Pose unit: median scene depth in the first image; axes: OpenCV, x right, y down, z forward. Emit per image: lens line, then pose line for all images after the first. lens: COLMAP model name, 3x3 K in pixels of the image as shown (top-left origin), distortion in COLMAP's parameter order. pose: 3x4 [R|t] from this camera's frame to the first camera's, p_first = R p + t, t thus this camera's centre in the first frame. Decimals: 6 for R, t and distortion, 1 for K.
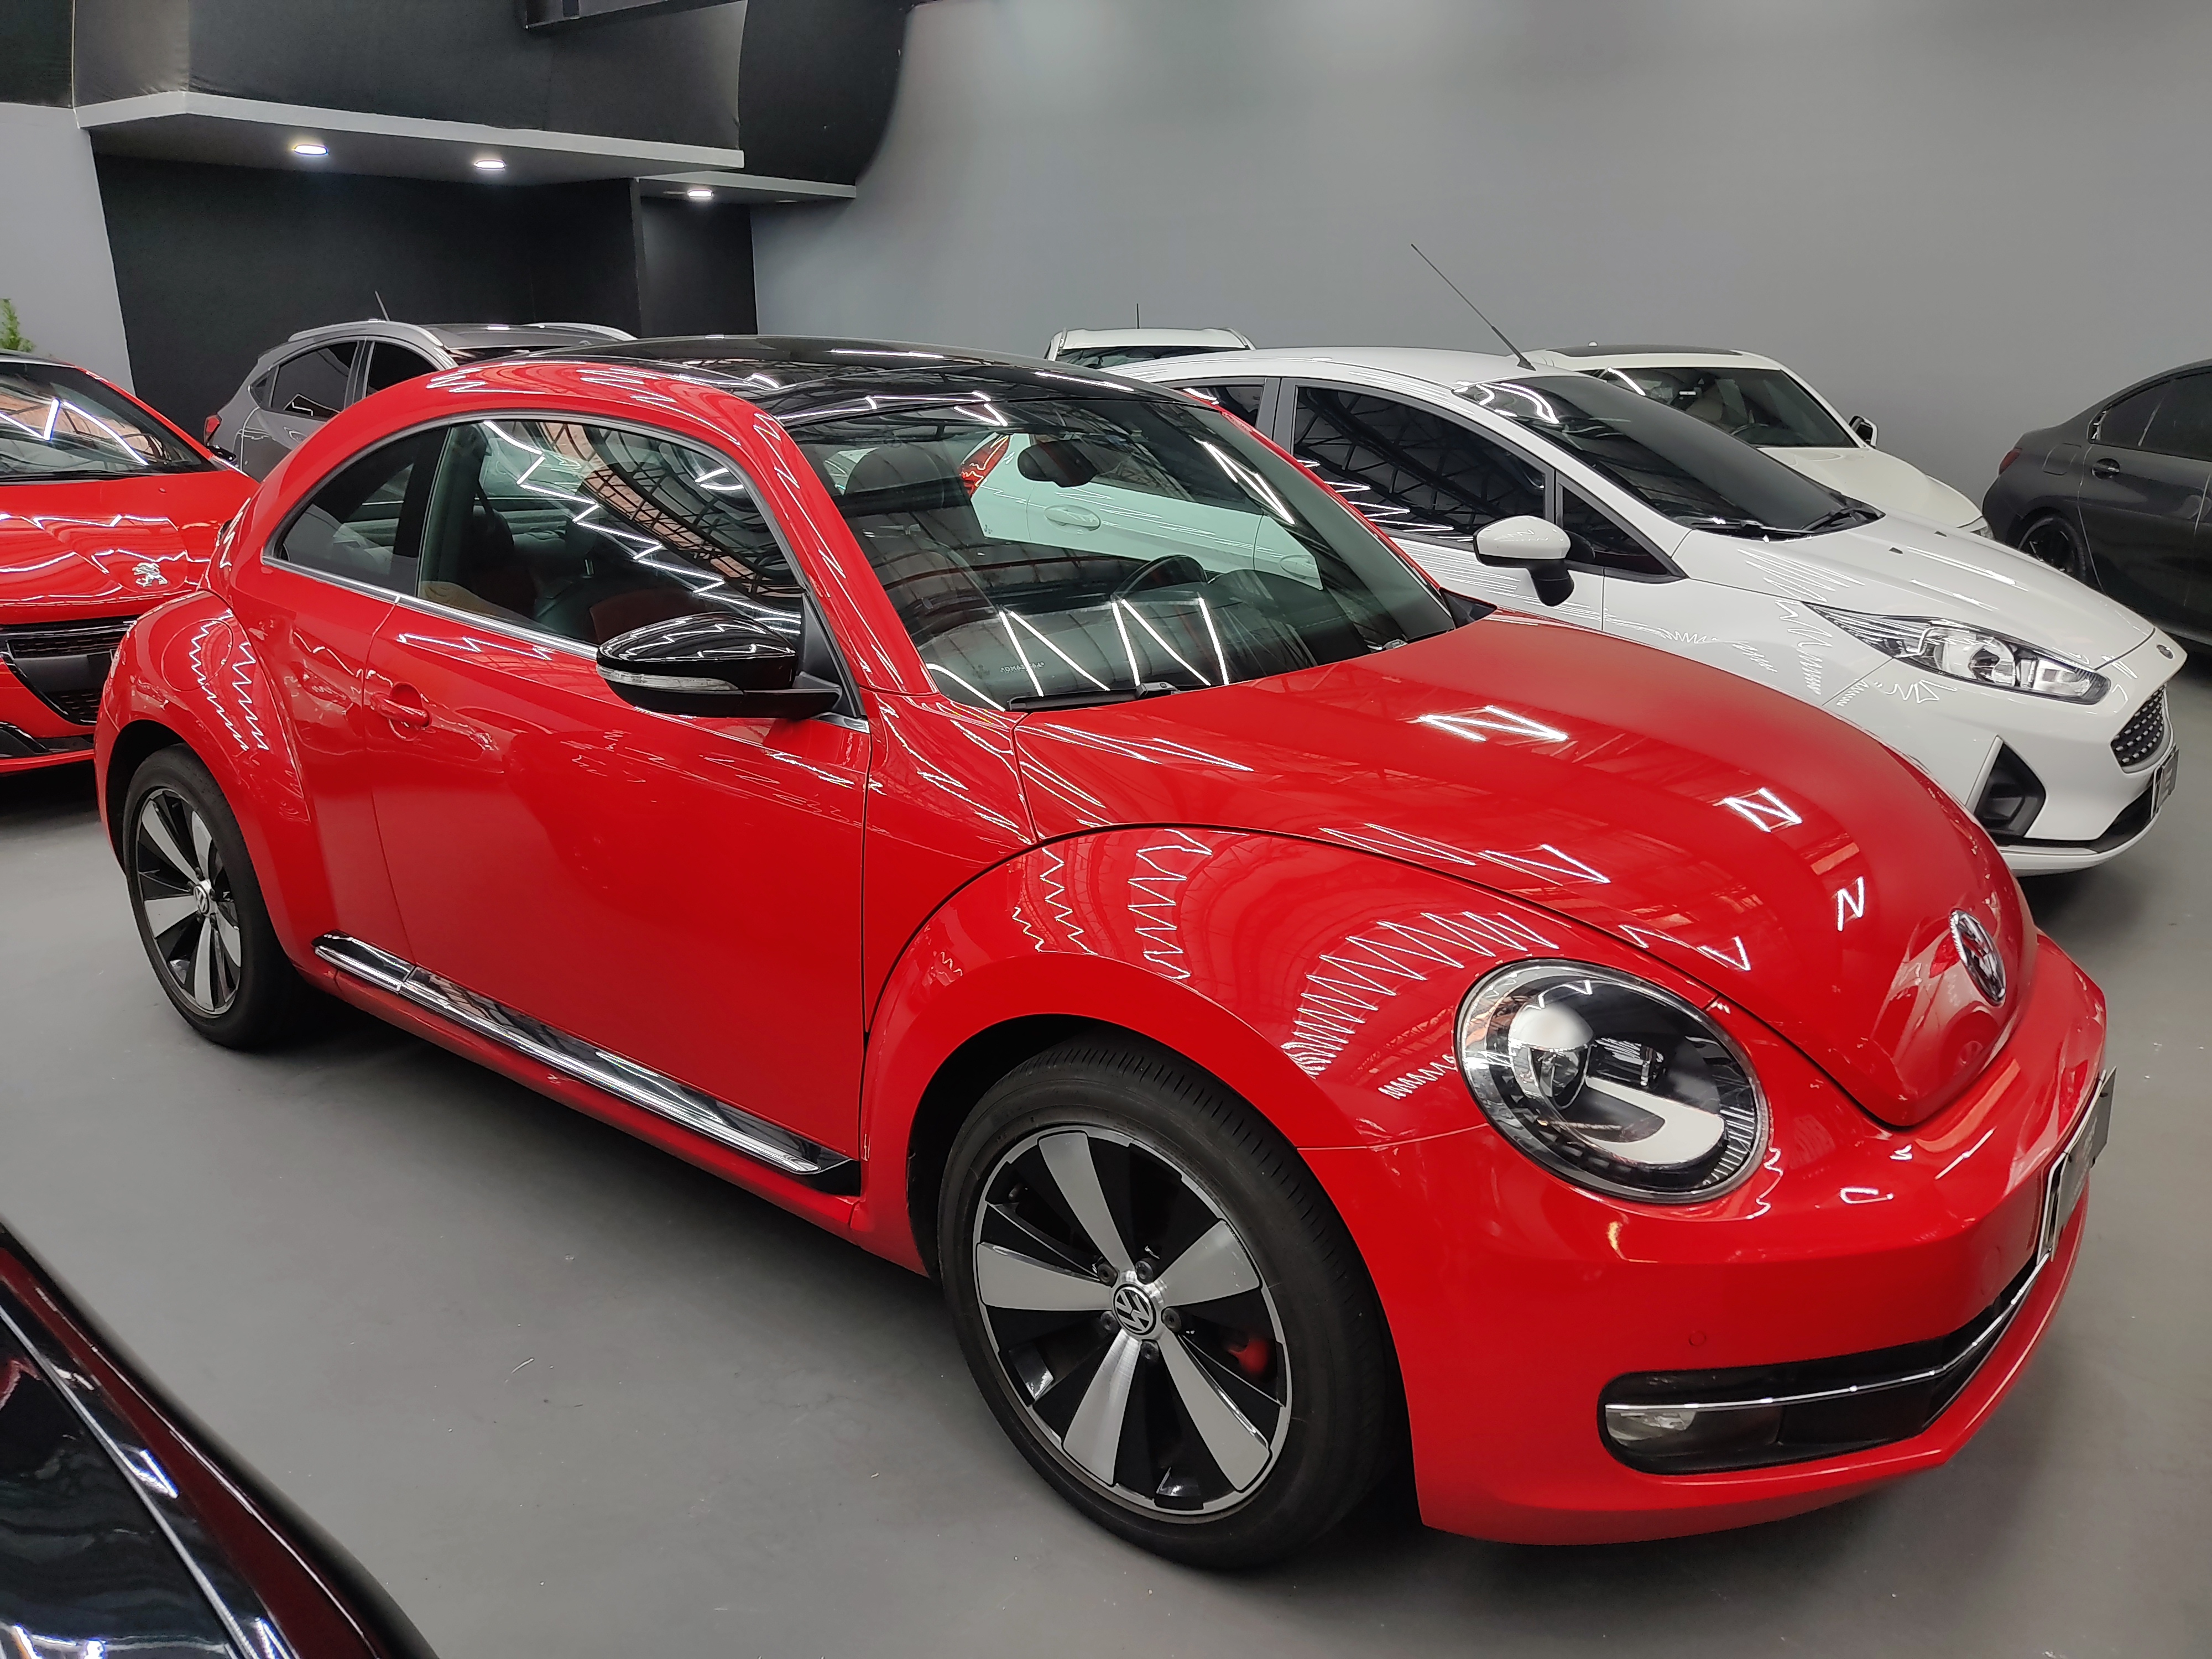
lens RADIAL K [[1724.4, 0, 1106.0], [0, 1724.4, 829.5], [0, 0, 1]] dist [0.000124, -0.002604]
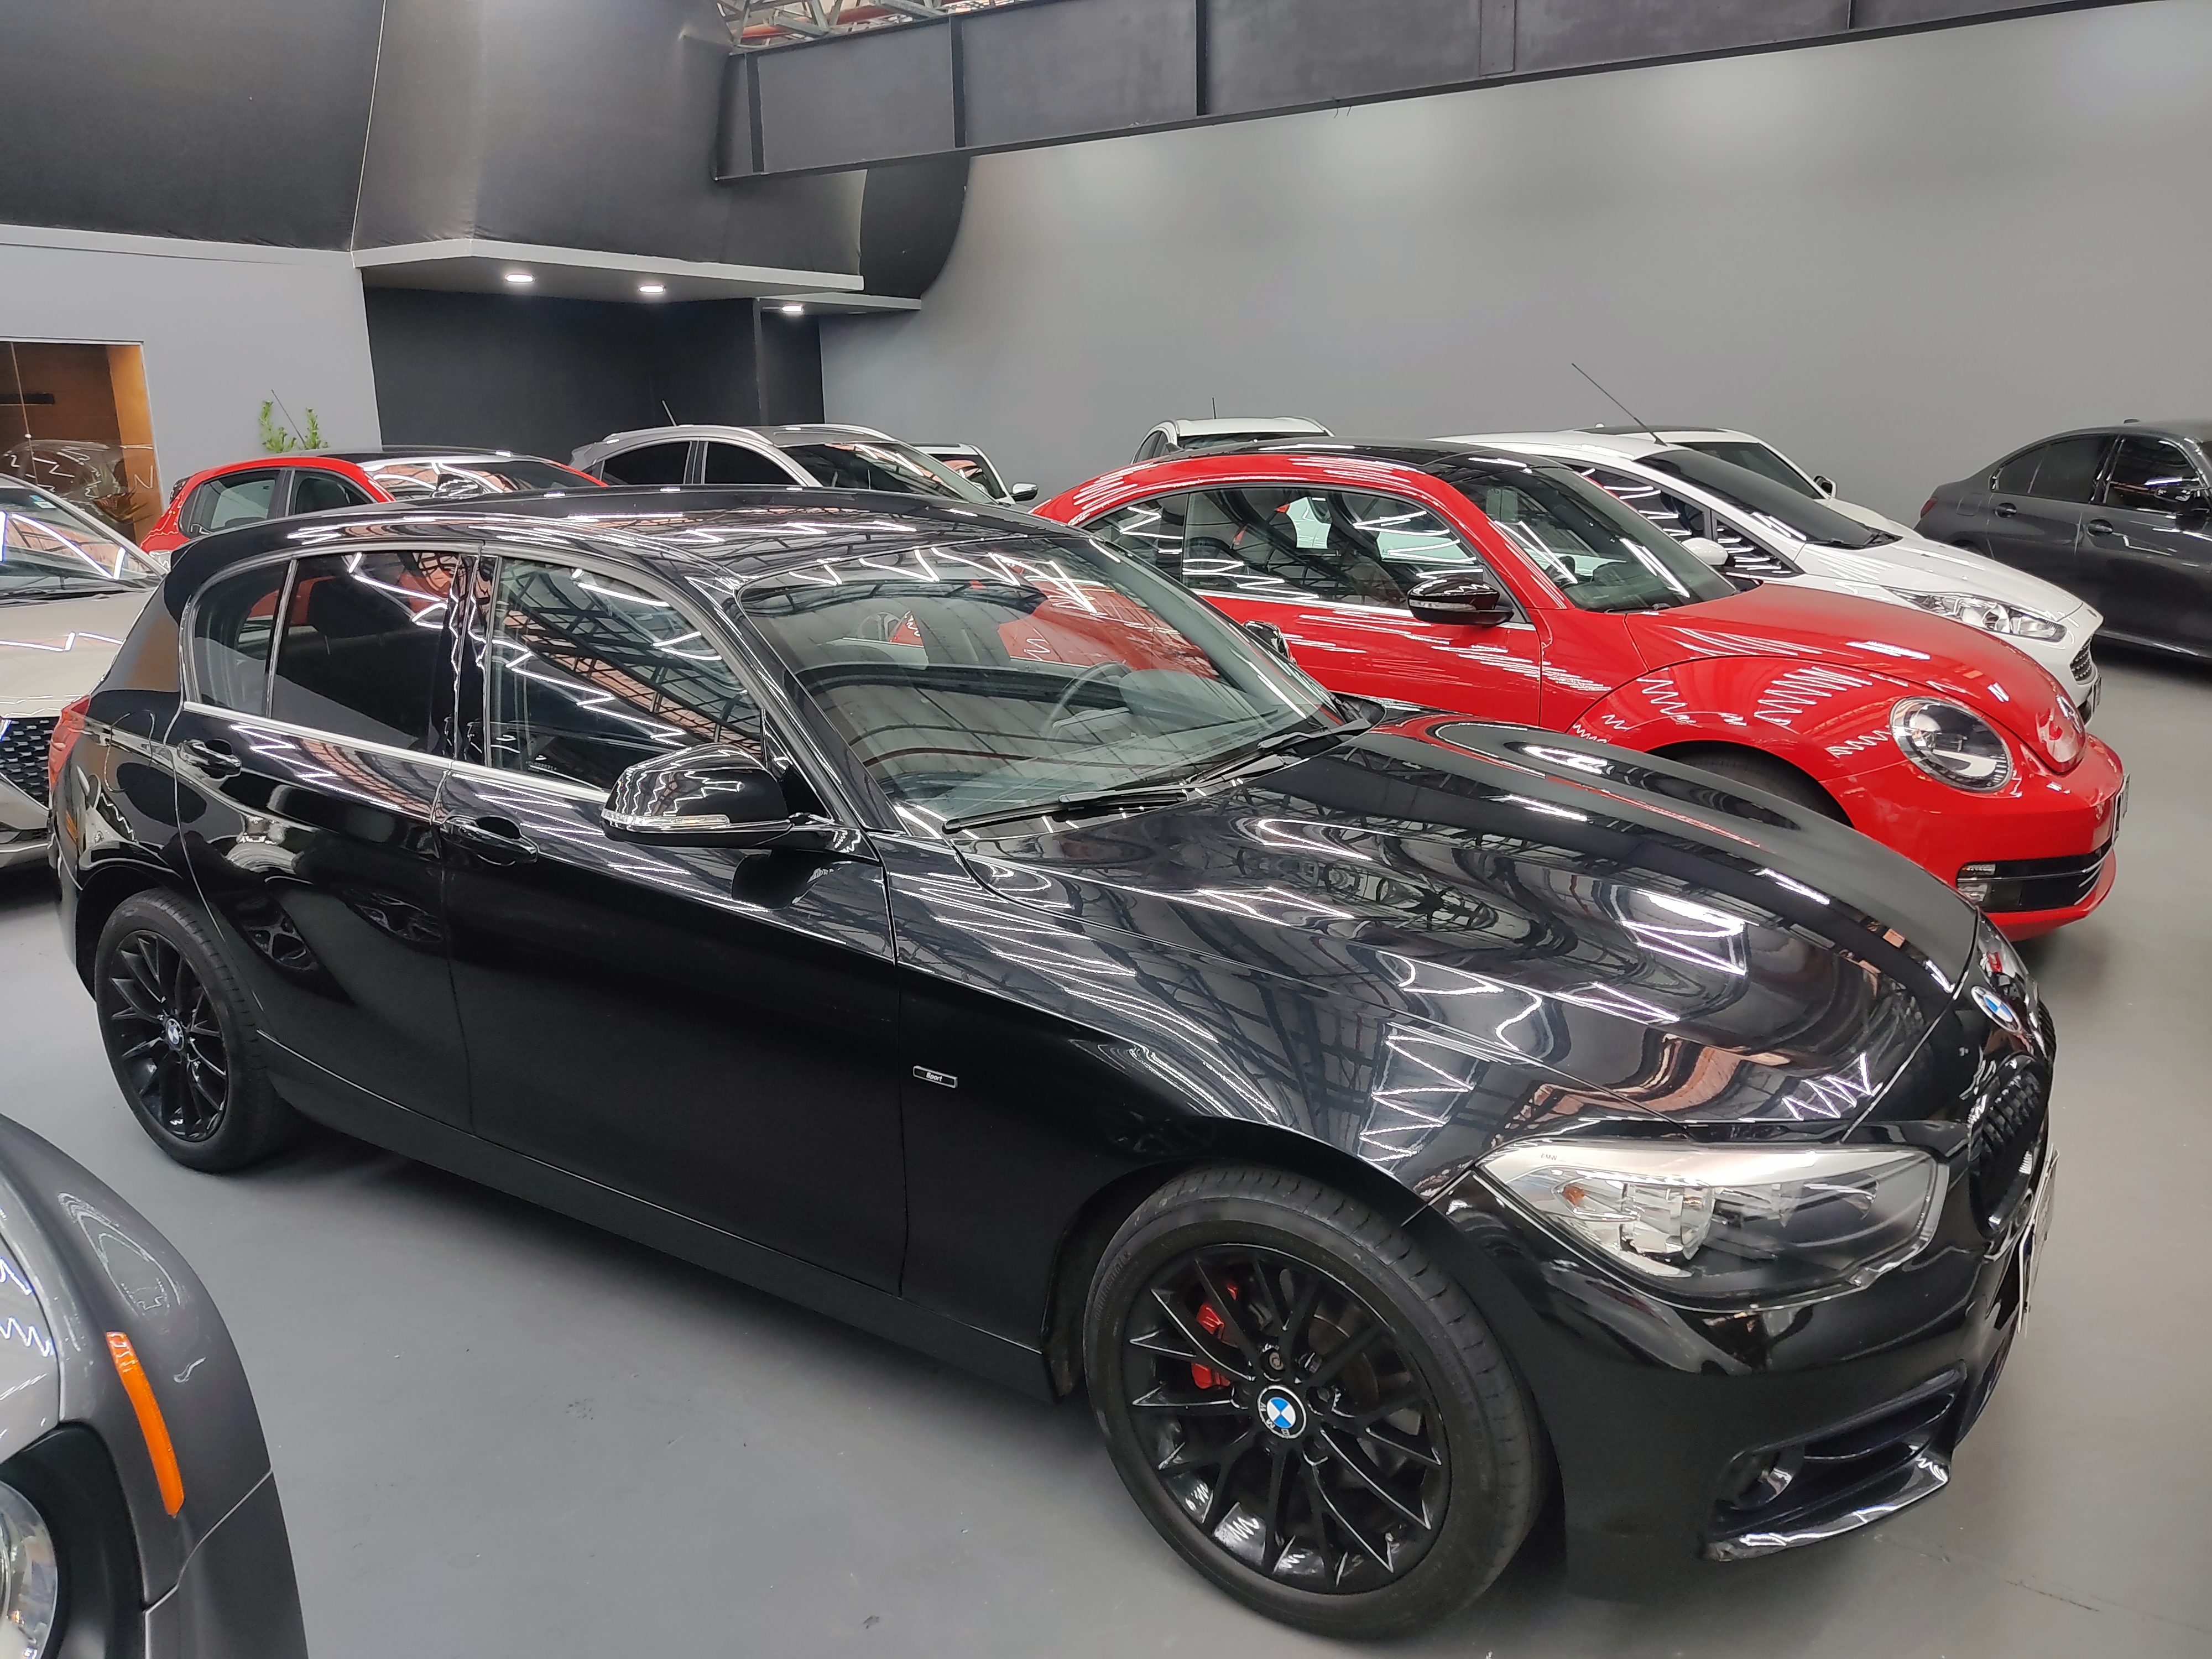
lens RADIAL K [[1701.9, 0, 1106.0], [0, 1701.9, 829.5], [0, 0, 1]] dist [0.107700, -0.243399]
pose [[0.996462, -0.034574, 0.076603, -0.181174], [0.038015, 0.998311, -0.043928, 0.056546], [-0.074955, 0.046684, 0.996094, -0.215480]]
